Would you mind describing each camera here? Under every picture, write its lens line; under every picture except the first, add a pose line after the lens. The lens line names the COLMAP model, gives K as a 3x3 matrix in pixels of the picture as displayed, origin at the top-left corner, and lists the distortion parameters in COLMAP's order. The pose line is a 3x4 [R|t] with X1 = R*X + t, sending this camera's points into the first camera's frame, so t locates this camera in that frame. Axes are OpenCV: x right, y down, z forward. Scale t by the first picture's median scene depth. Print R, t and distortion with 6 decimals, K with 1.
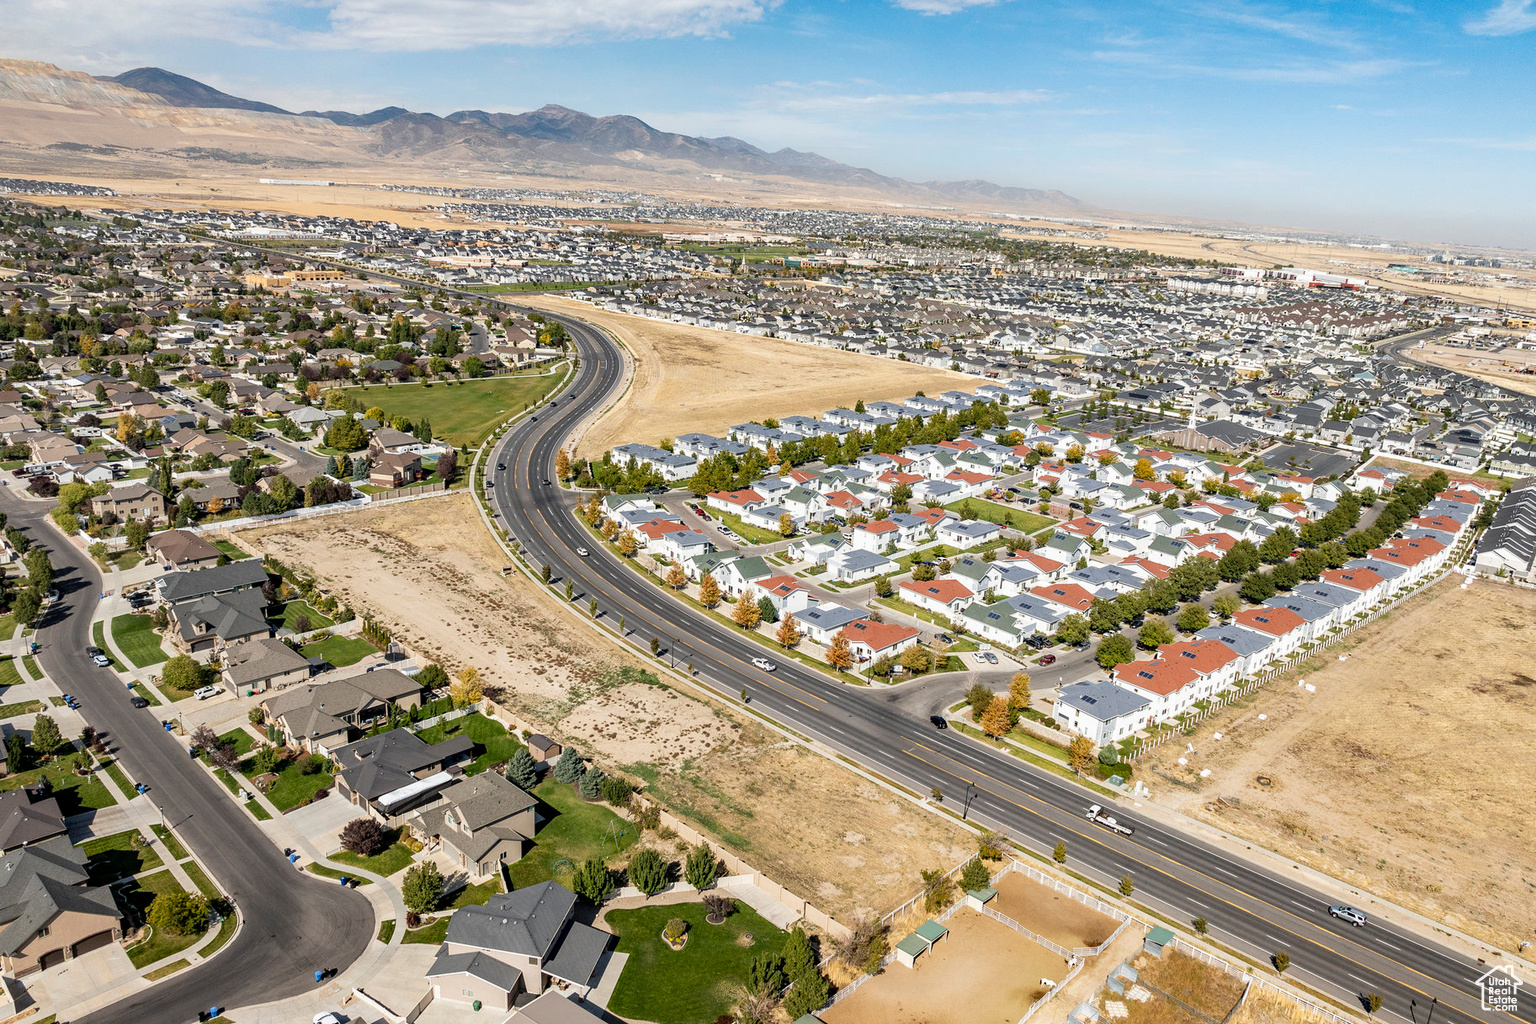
lens RADIAL K [[1080.9, 0, 776.8], [0, 1080.9, 504.2], [0, 0, 1]] dist [-0.036415, -0.000902]
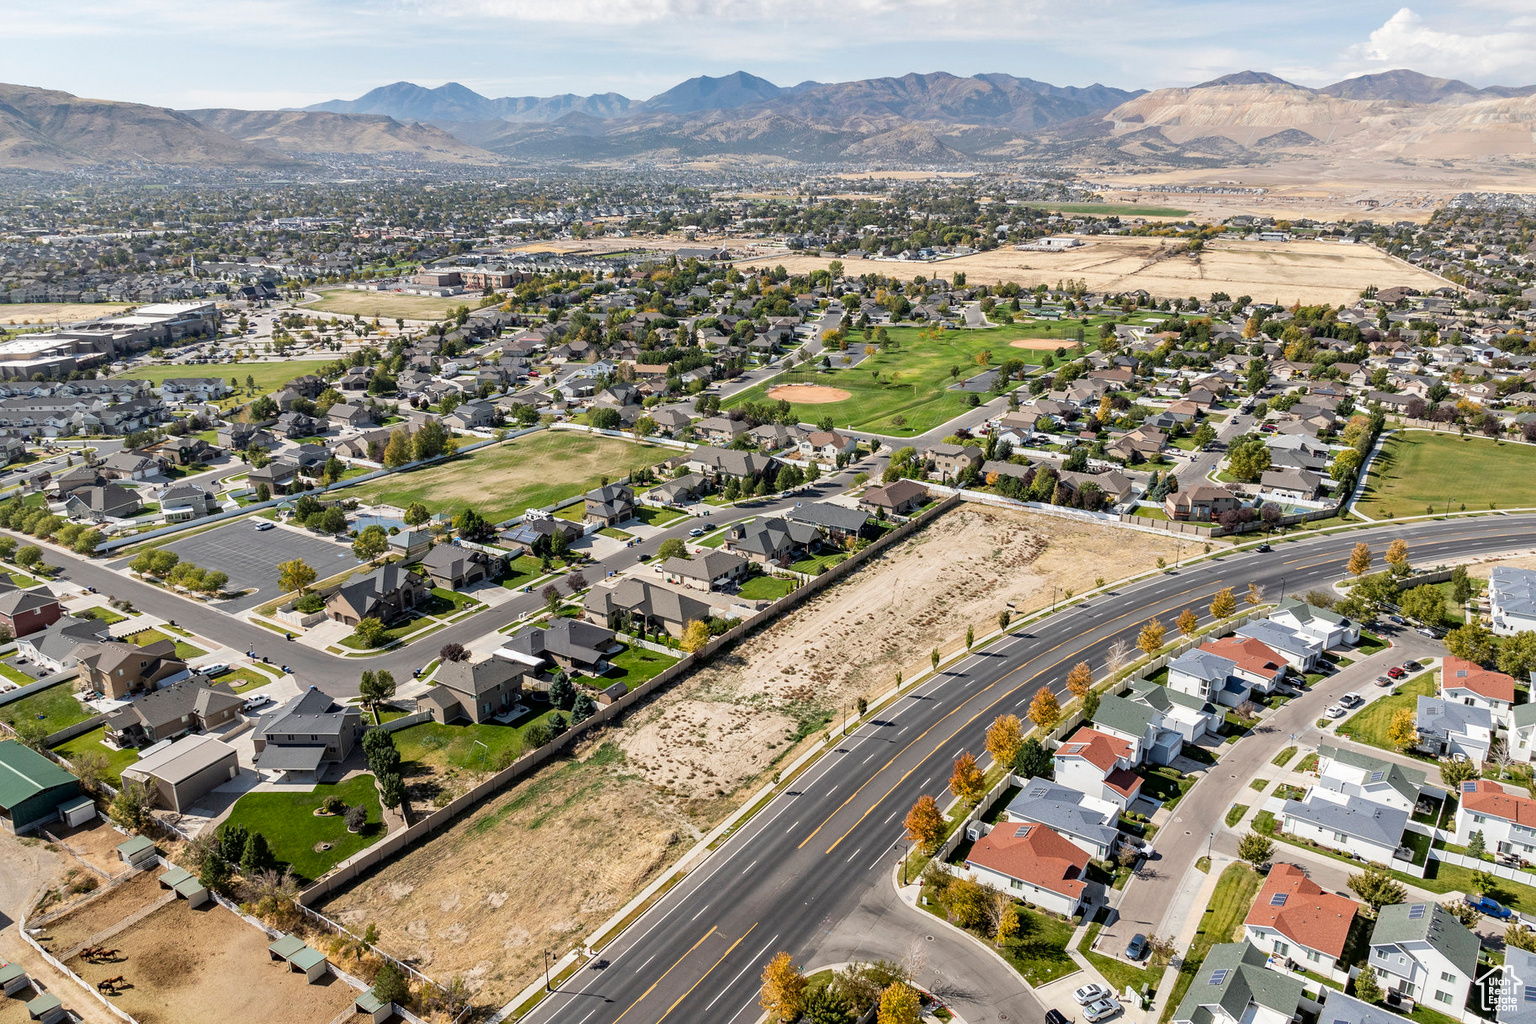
lens RADIAL K [[1080.9, 0, 776.8], [0, 1080.9, 504.2], [0, 0, 1]] dist [-0.036415, -0.000902]
pose [[0.185103, 0.238619, -0.953309, 0.447279], [-0.261115, 0.947145, 0.186375, -0.110888], [0.947394, 0.214424, 0.237626, 0.486885]]
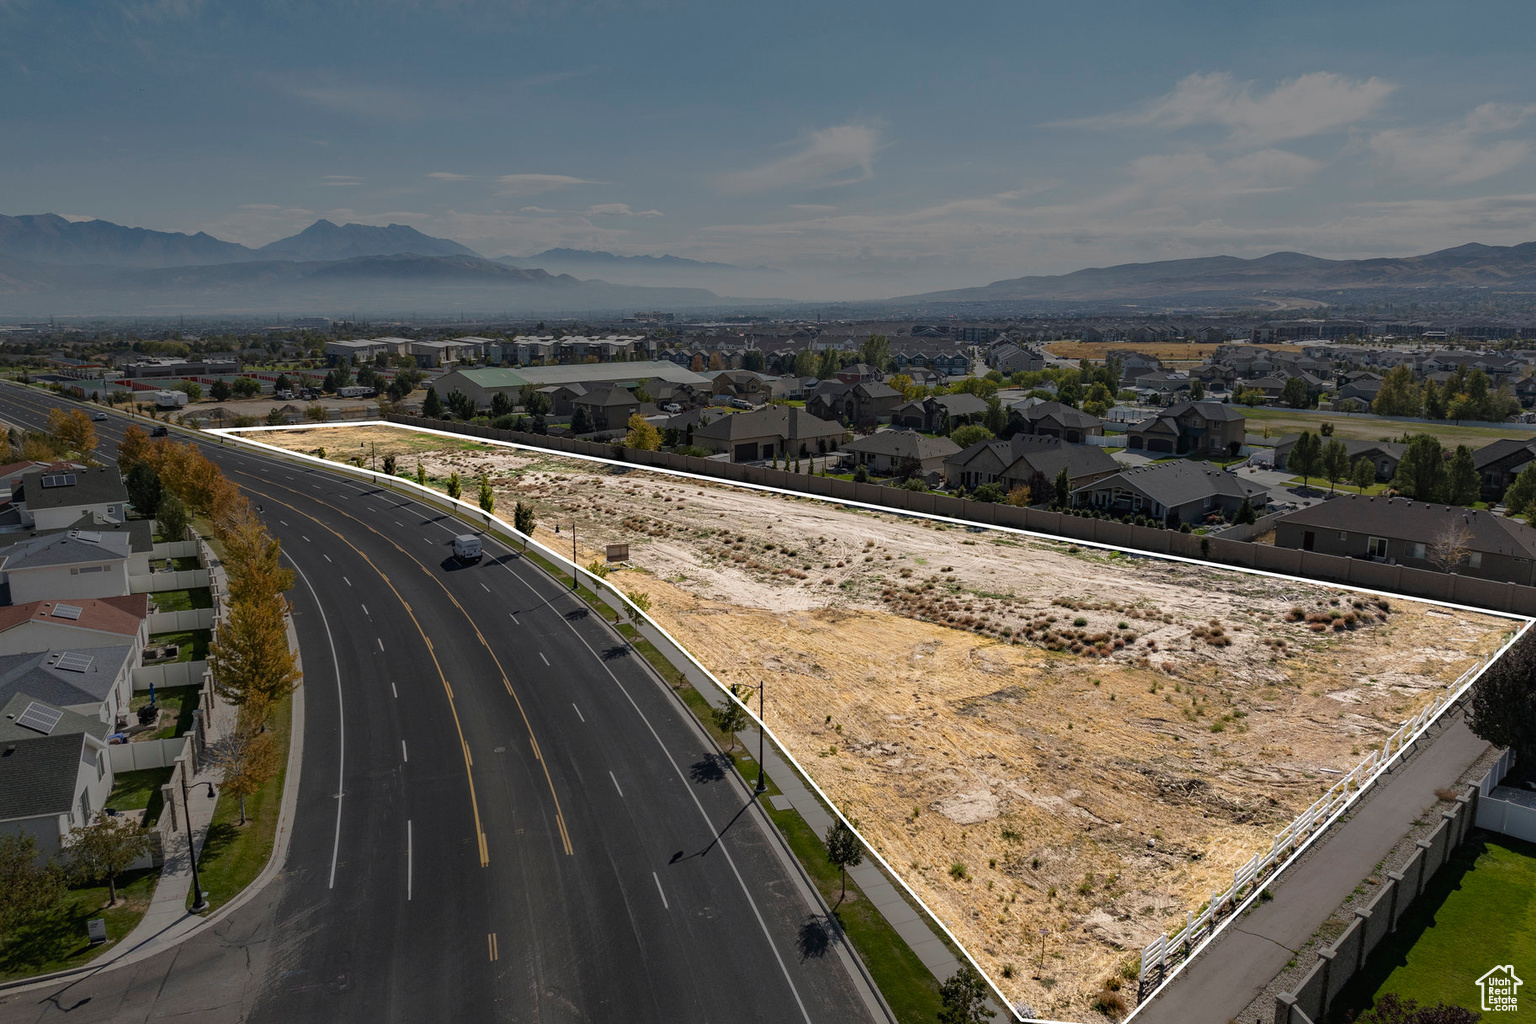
lens RADIAL K [[1080.9, 0, 776.8], [0, 1080.9, 504.2], [0, 0, 1]] dist [-0.036415, -0.000902]
pose [[-0.997265, -0.064844, 0.035452, -0.267059], [-0.042008, 0.892062, 0.449956, -0.115467], [-0.060803, 0.447236, -0.892347, 1.116077]]
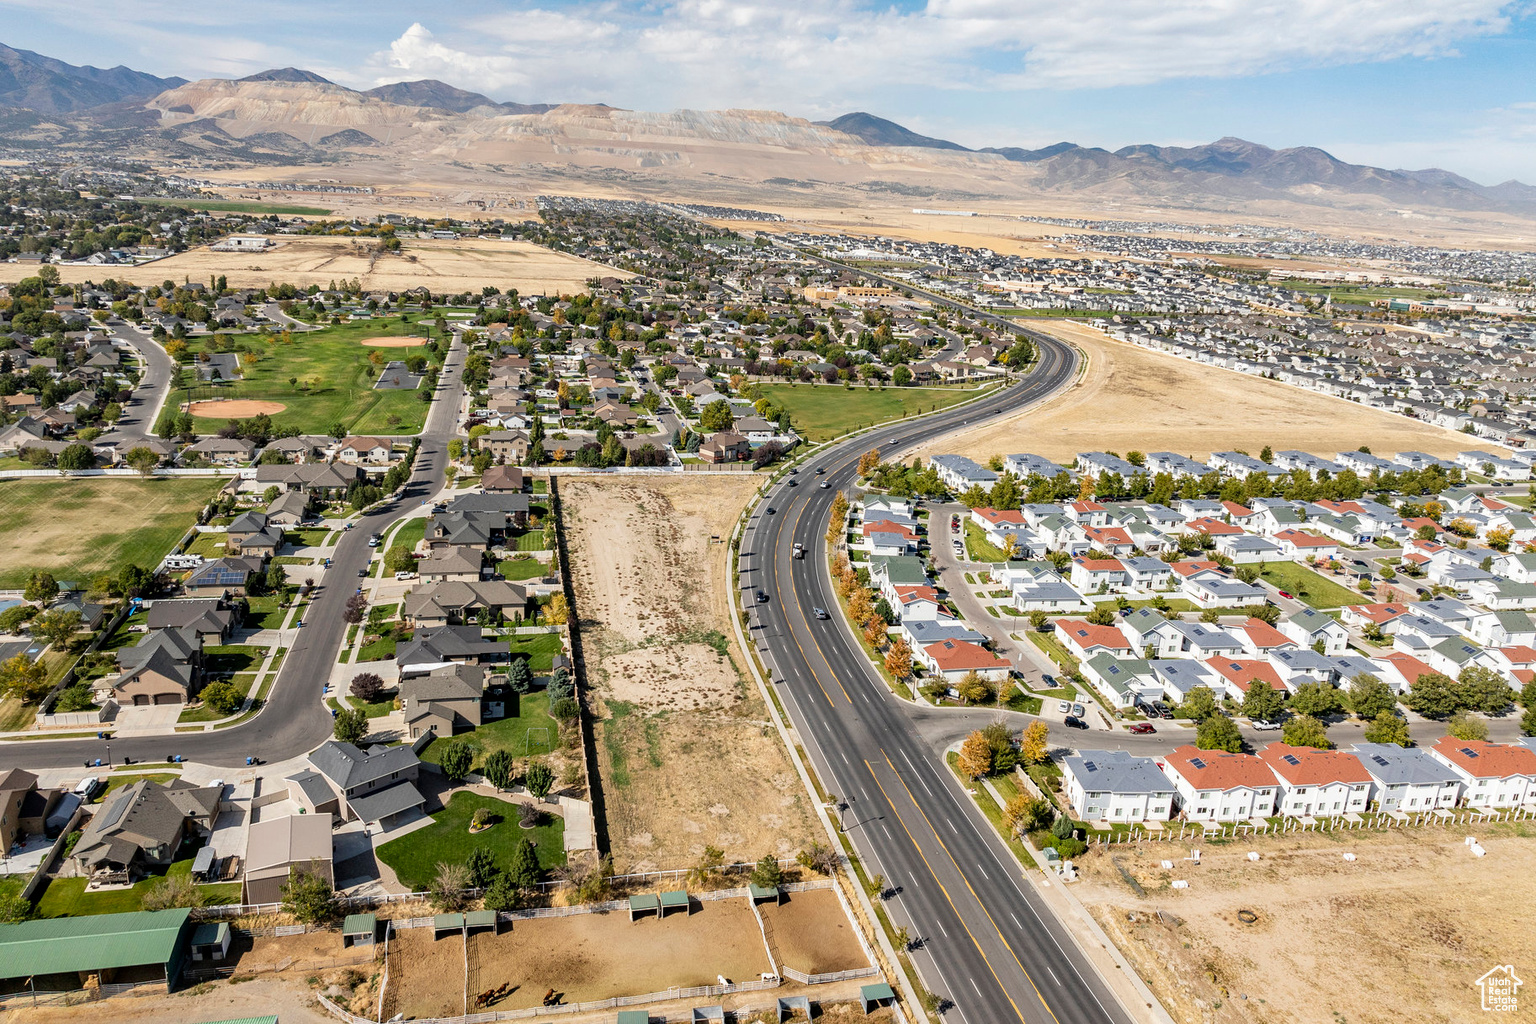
lens RADIAL K [[1080.9, 0, 776.8], [0, 1080.9, 504.2], [0, 0, 1]] dist [-0.036415, -0.000902]
pose [[0.836669, 0.140774, -0.529309, 0.318981], [-0.156261, 0.987592, 0.015660, -0.000753], [0.524945, 0.069608, 0.848285, 0.073781]]
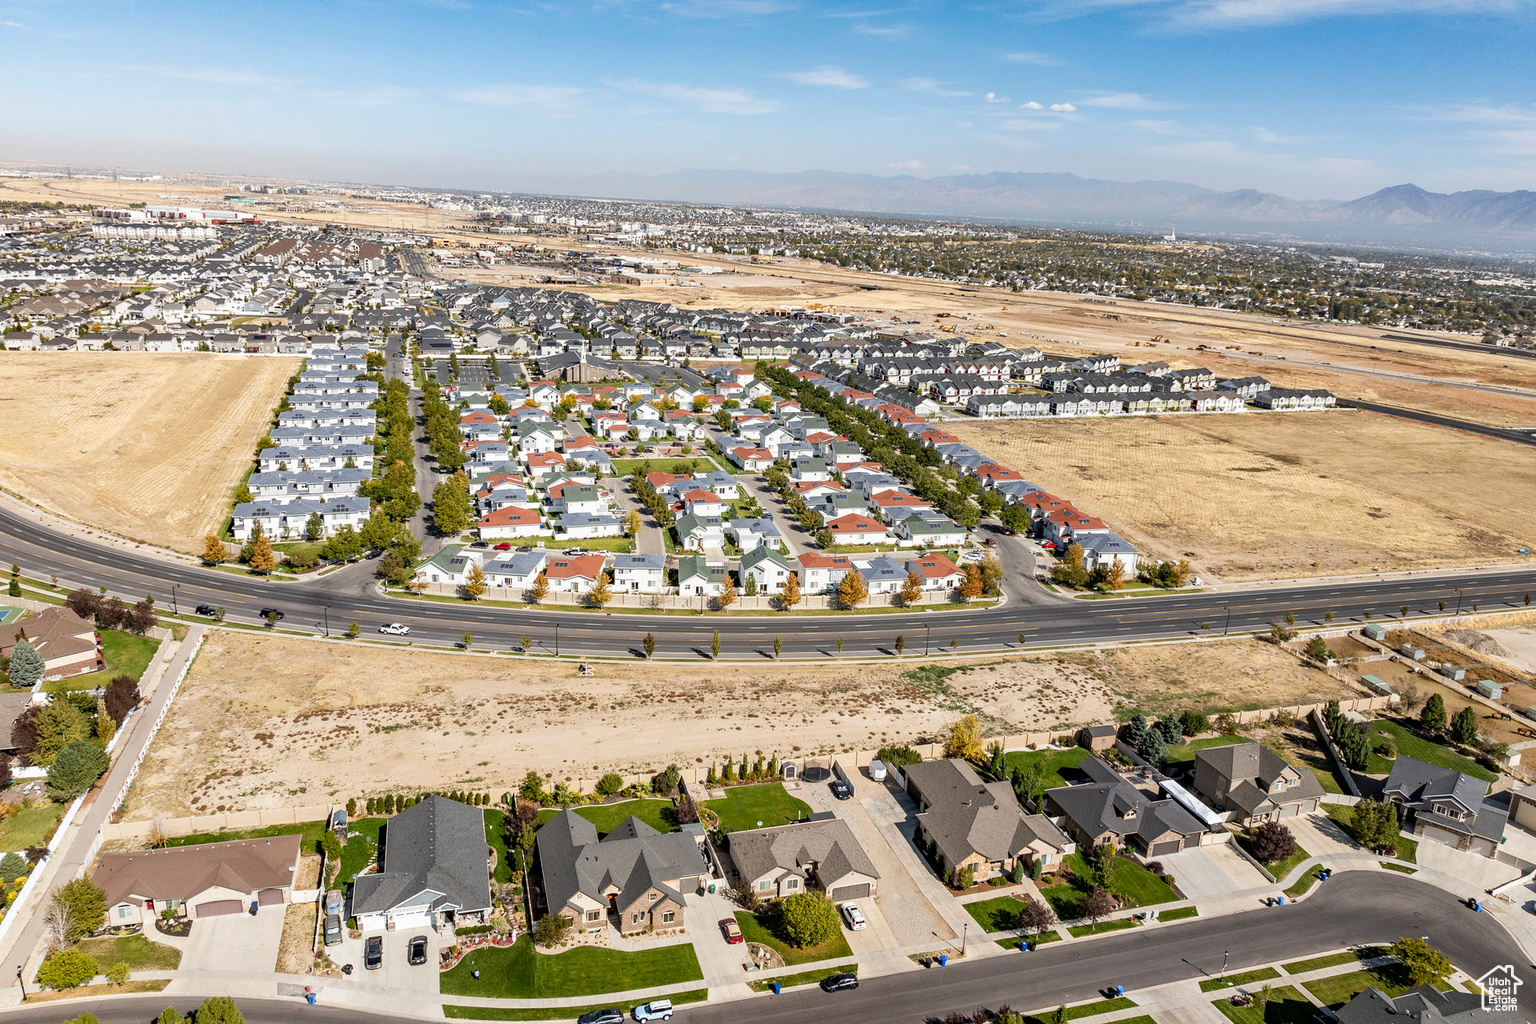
lens RADIAL K [[1080.9, 0, 776.8], [0, 1080.9, 504.2], [0, 0, 1]] dist [-0.036415, -0.000902]
pose [[0.499331, -0.268991, 0.823598, -0.638398], [0.218173, 0.958990, 0.180937, -0.127102], [-0.838492, 0.089340, 0.537540, 0.394707]]
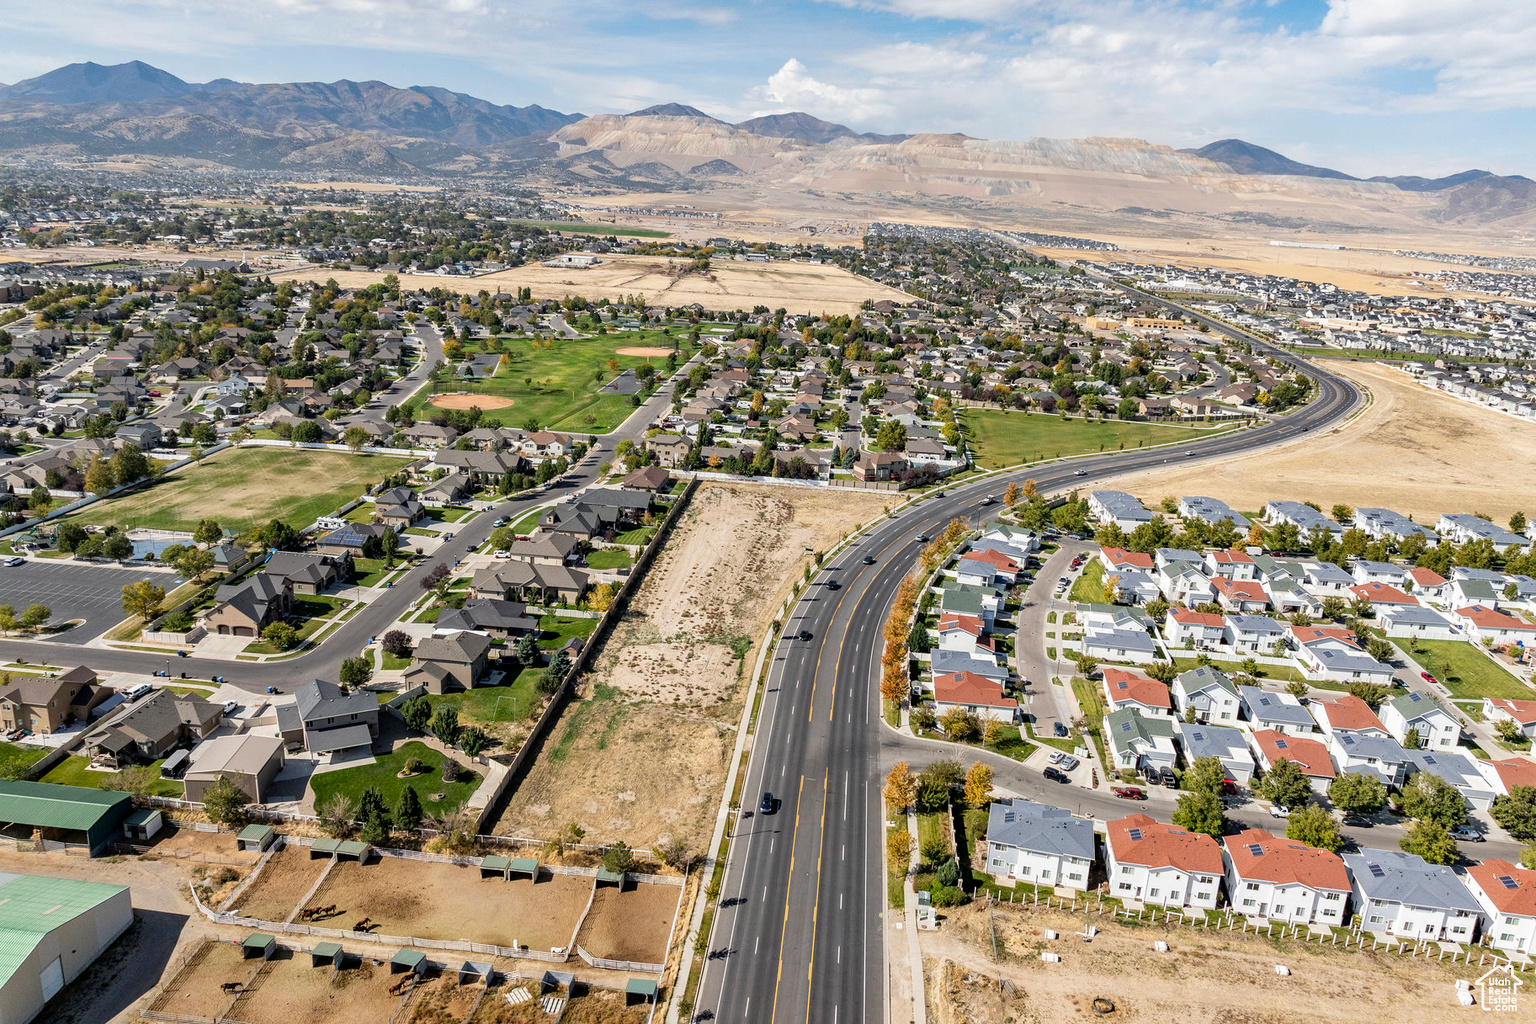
lens RADIAL K [[1080.9, 0, 776.8], [0, 1080.9, 504.2], [0, 0, 1]] dist [-0.036415, -0.000902]
pose [[0.625860, 0.189020, -0.756684, 0.468068], [-0.231967, 0.971397, 0.050793, -0.028613], [0.744641, 0.143737, 0.651805, 0.198187]]
